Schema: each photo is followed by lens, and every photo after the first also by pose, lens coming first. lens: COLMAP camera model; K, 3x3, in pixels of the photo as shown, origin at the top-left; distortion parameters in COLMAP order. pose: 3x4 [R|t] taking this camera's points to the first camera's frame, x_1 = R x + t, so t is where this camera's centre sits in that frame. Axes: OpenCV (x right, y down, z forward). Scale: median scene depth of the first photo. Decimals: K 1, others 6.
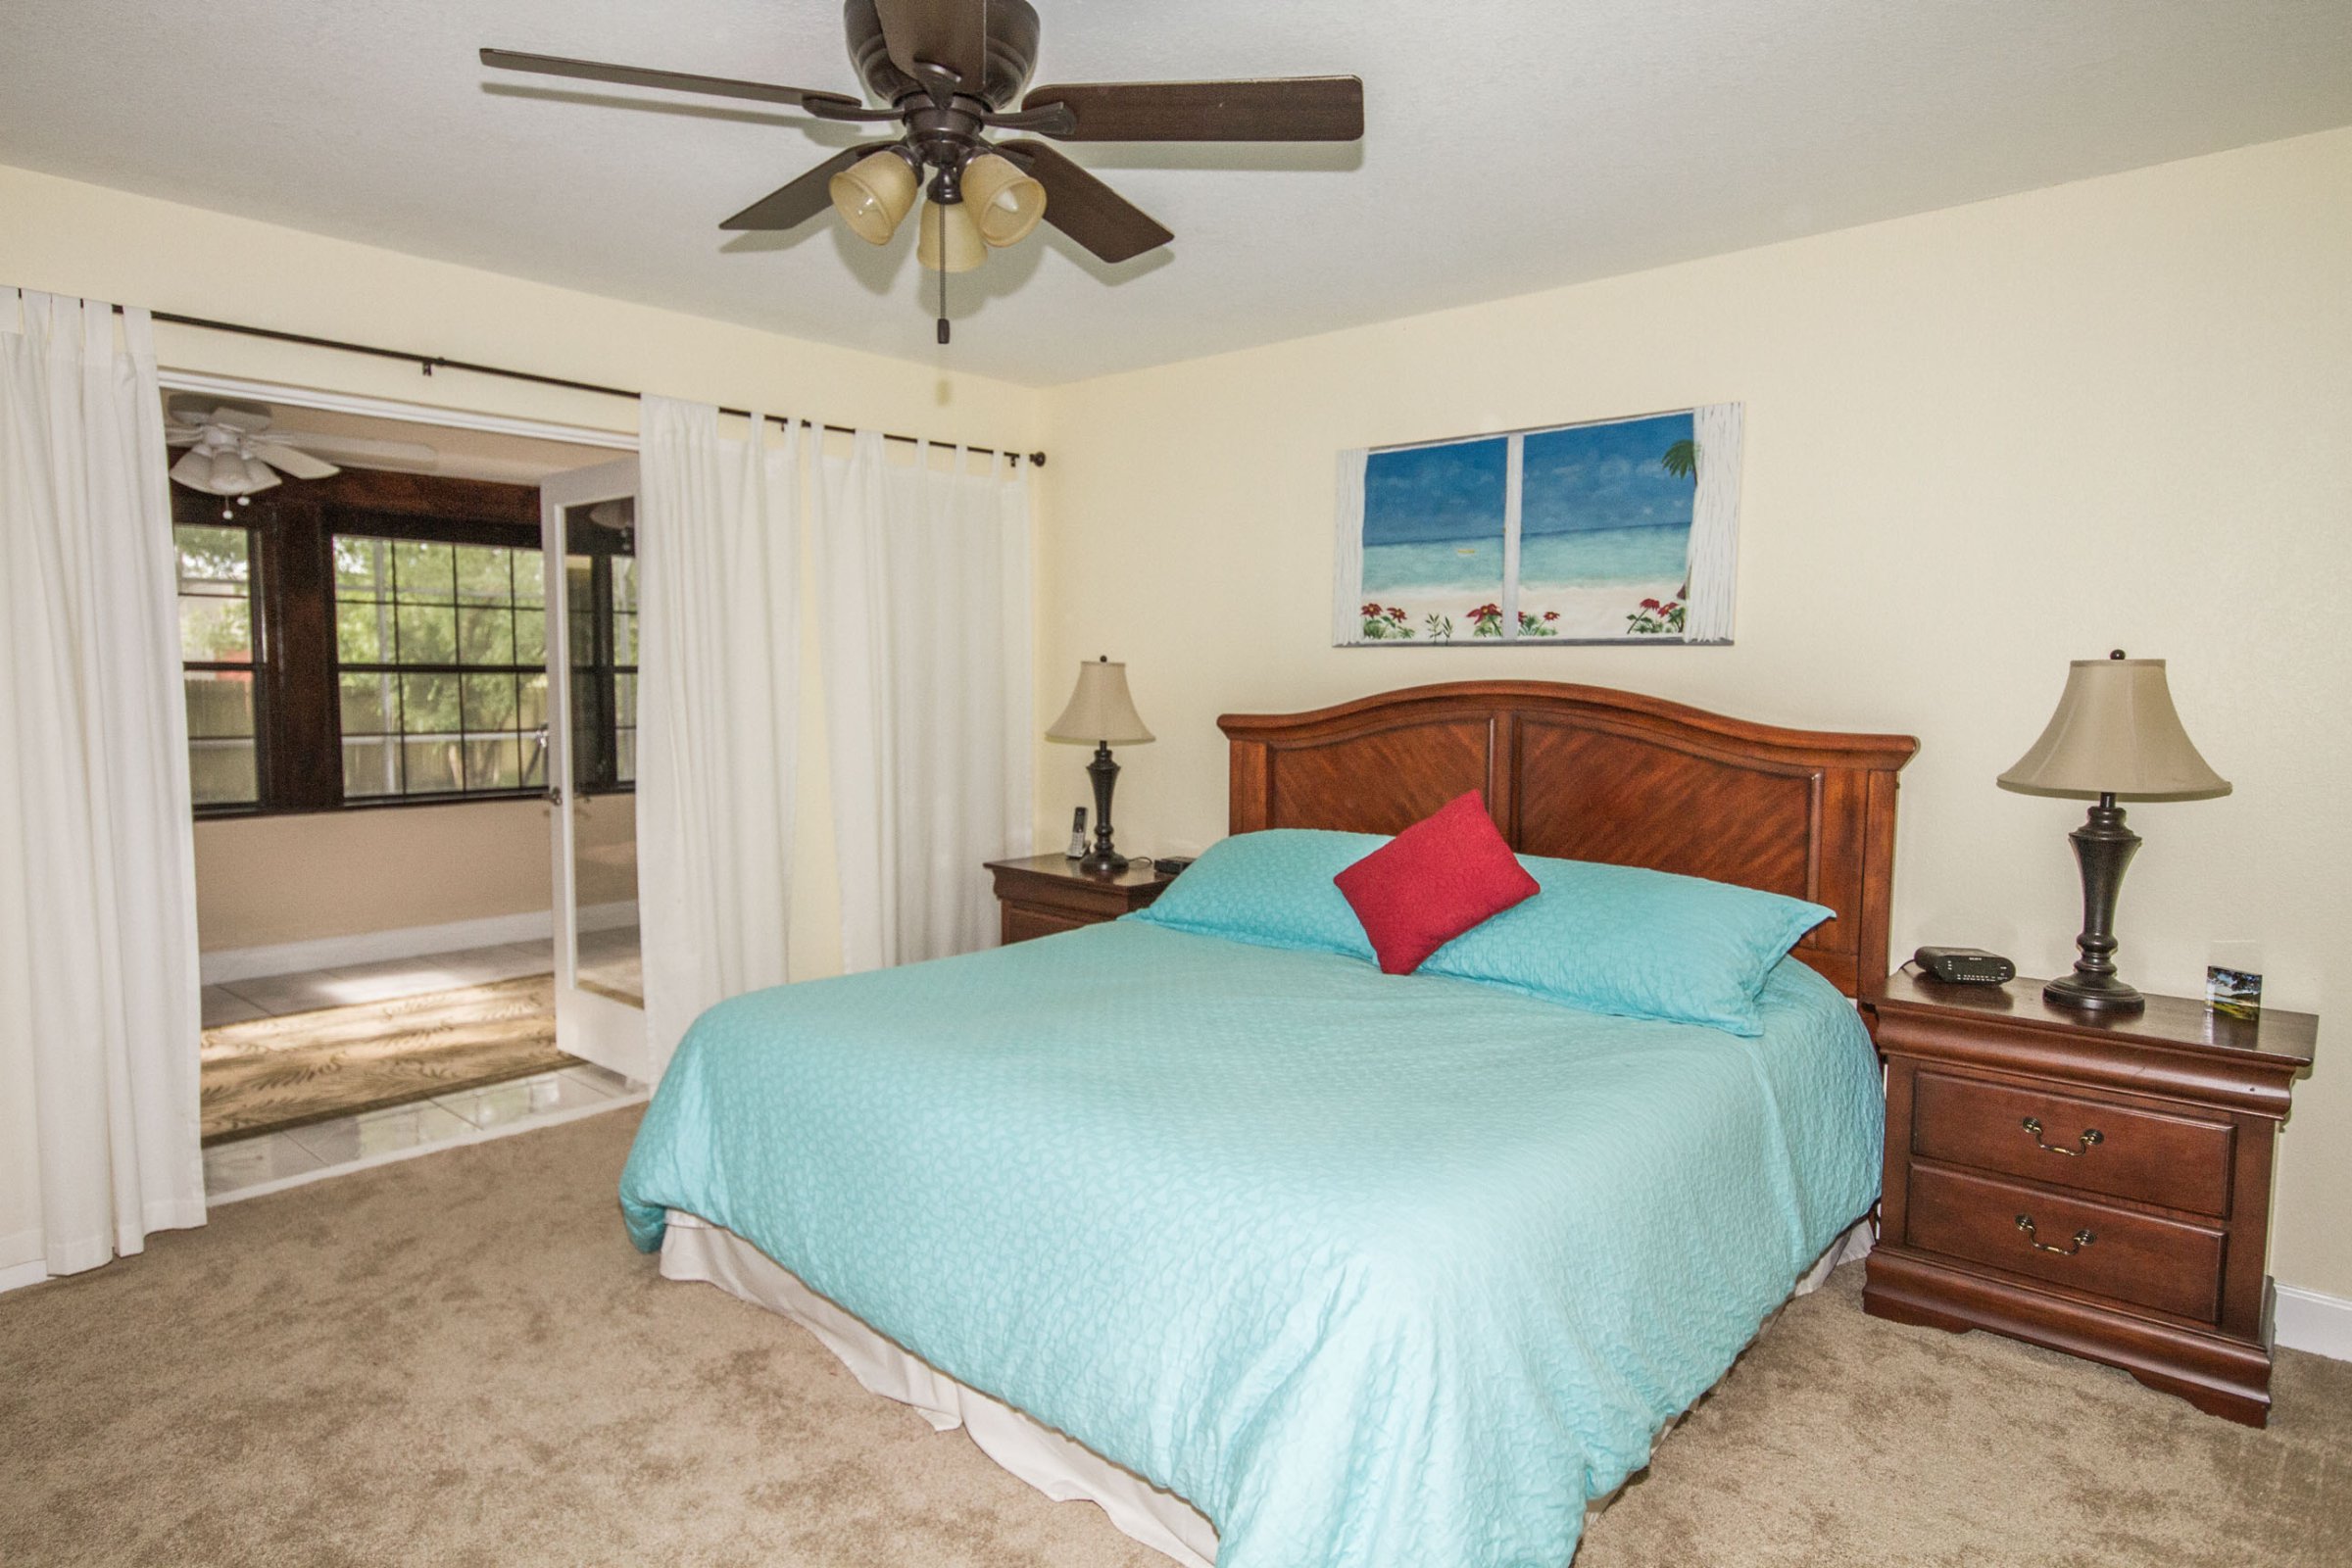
lens RADIAL K [[1405.3, 0, 1175.8], [0, 1405.3, 780.9], [0, 0, 1]] dist [0.019132, 0.001265]
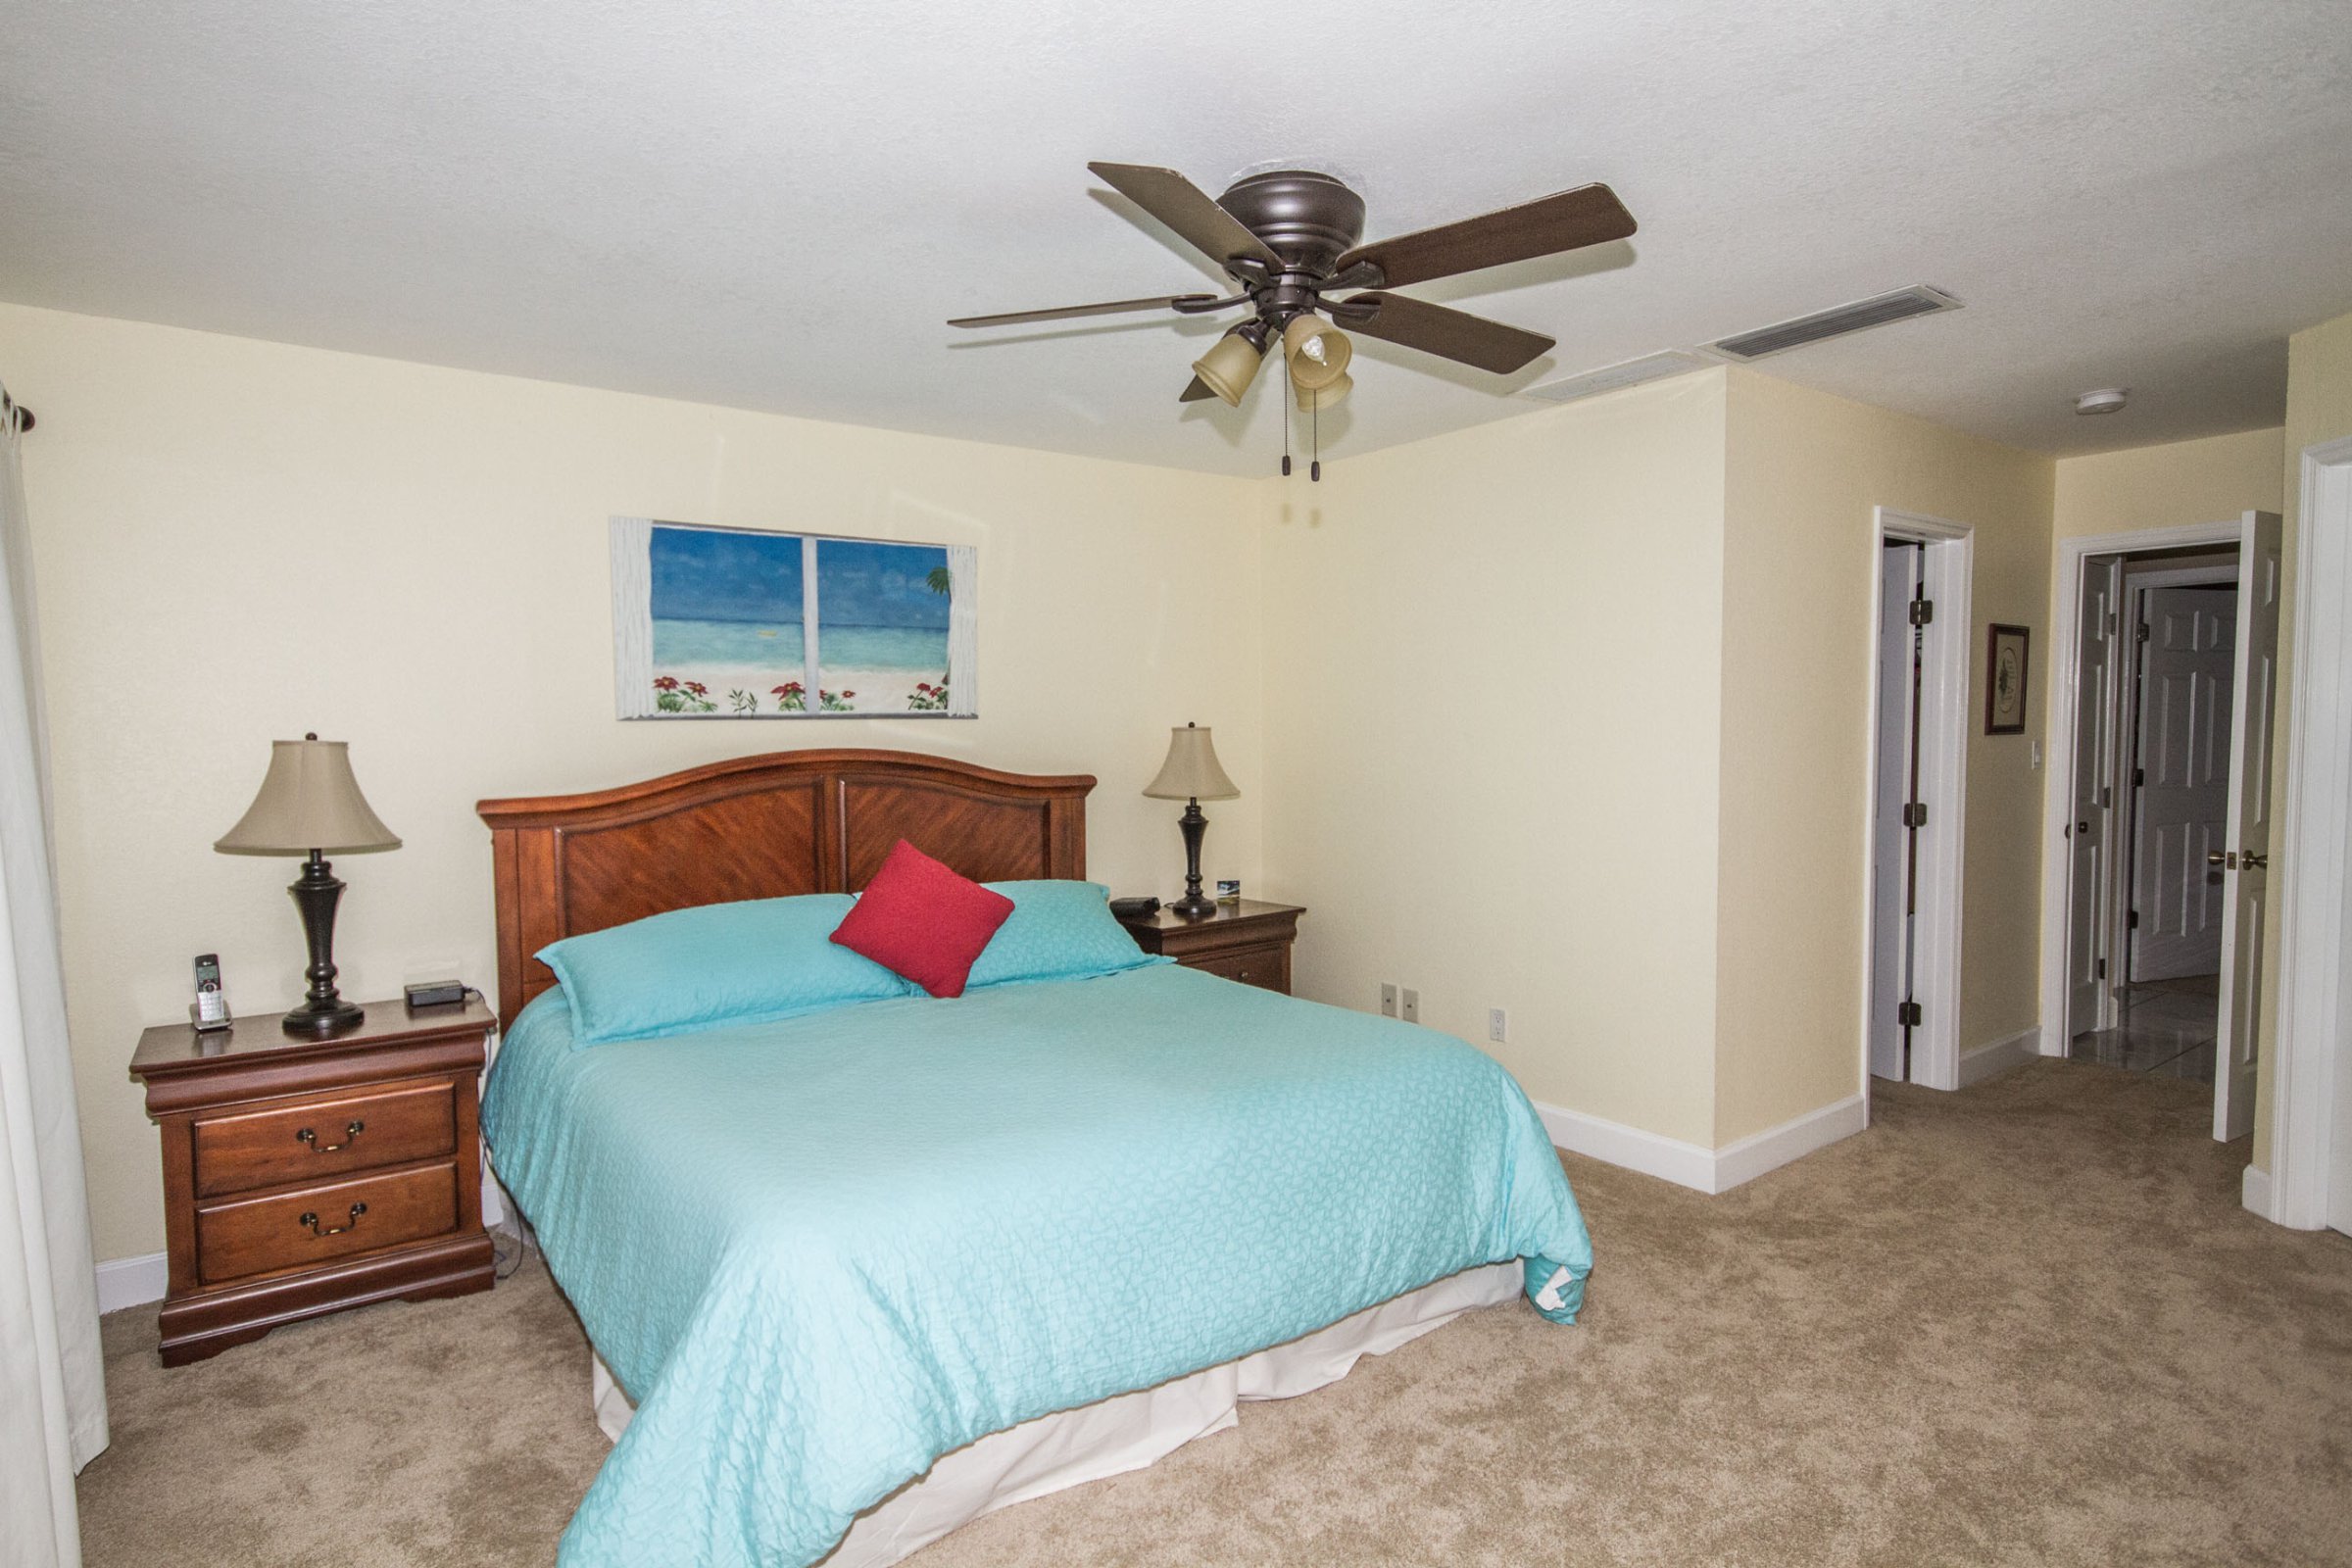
lens RADIAL K [[1097.3, 0, 1176.3], [0, 1097.3, 802.6], [0, 0, 1]] dist [-0.025610, -0.000483]
pose [[0.237311, -0.069543, 0.968941, -0.572118], [0.096306, 0.994205, 0.047769, -0.042811], [-0.966648, 0.081979, 0.242633, 0.507291]]
